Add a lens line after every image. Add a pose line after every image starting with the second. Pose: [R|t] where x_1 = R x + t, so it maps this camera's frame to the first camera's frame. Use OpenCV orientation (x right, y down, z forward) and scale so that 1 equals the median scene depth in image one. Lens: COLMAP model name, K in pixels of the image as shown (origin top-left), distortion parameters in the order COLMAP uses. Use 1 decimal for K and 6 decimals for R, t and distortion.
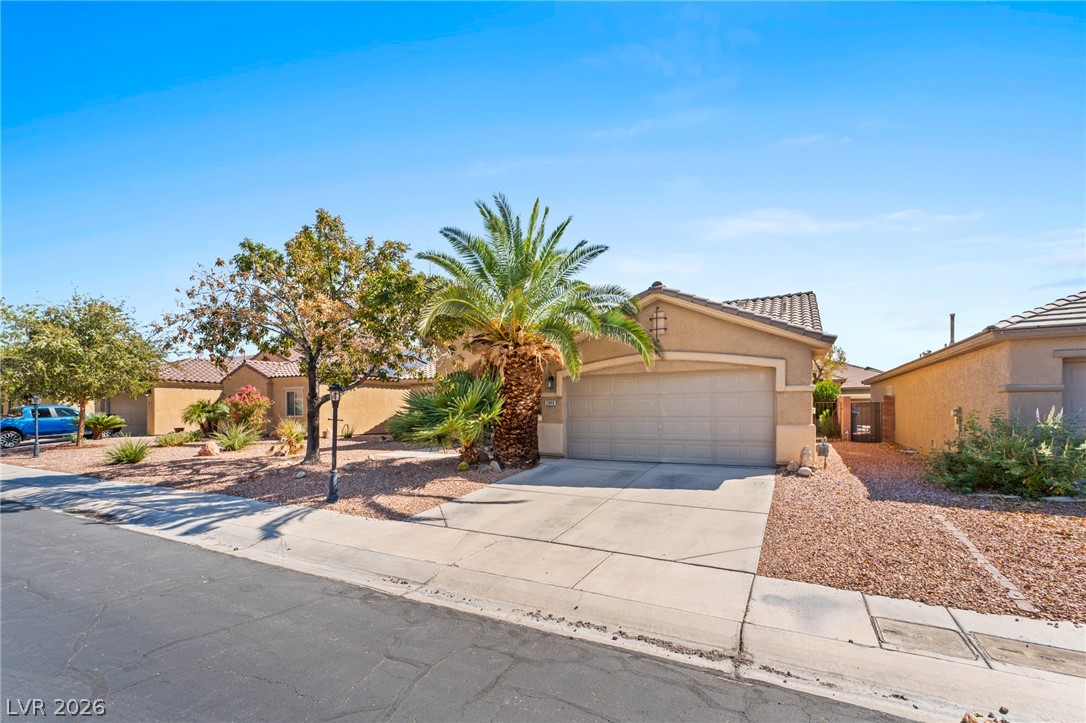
lens RADIAL K [[438.6, 0, 542.9], [0, 438.6, 365.5], [0, 0, 1]] dist [0.004033, -0.000545]
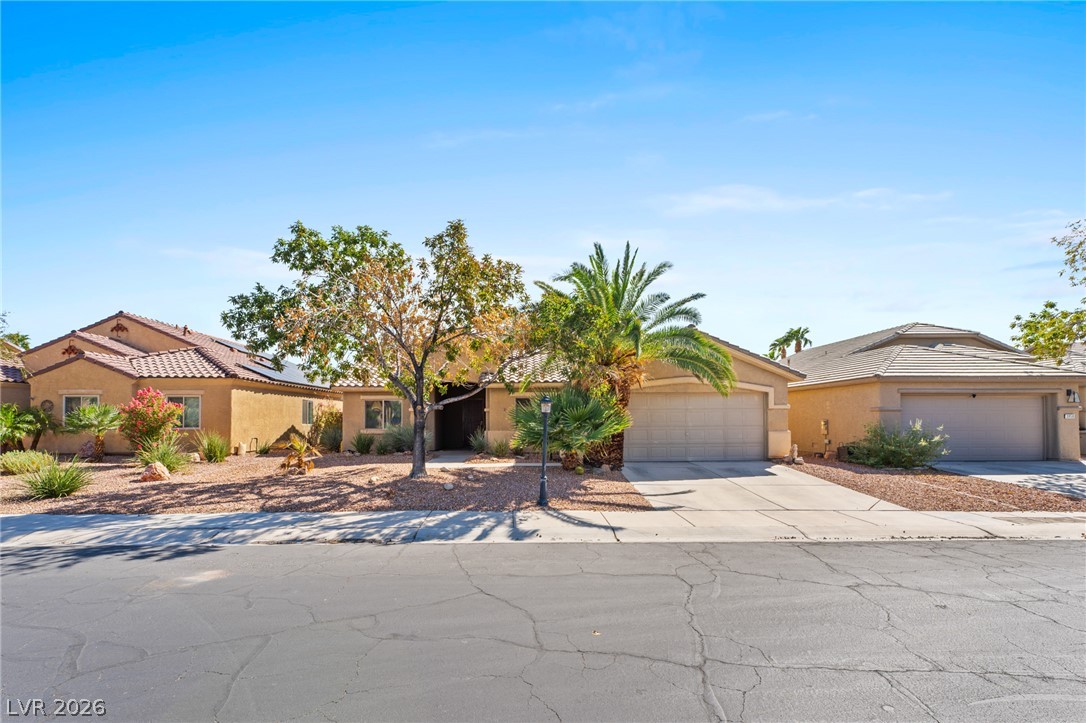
lens RADIAL K [[438.6, 0, 542.3], [0, 438.6, 359.3], [0, 0, 1]] dist [0.004033, -0.000545]
pose [[0.889600, 0.065003, 0.452091, -0.967569], [-0.047760, 0.997633, -0.049463, 0.003055], [-0.454237, 0.022411, 0.890599, 0.024407]]
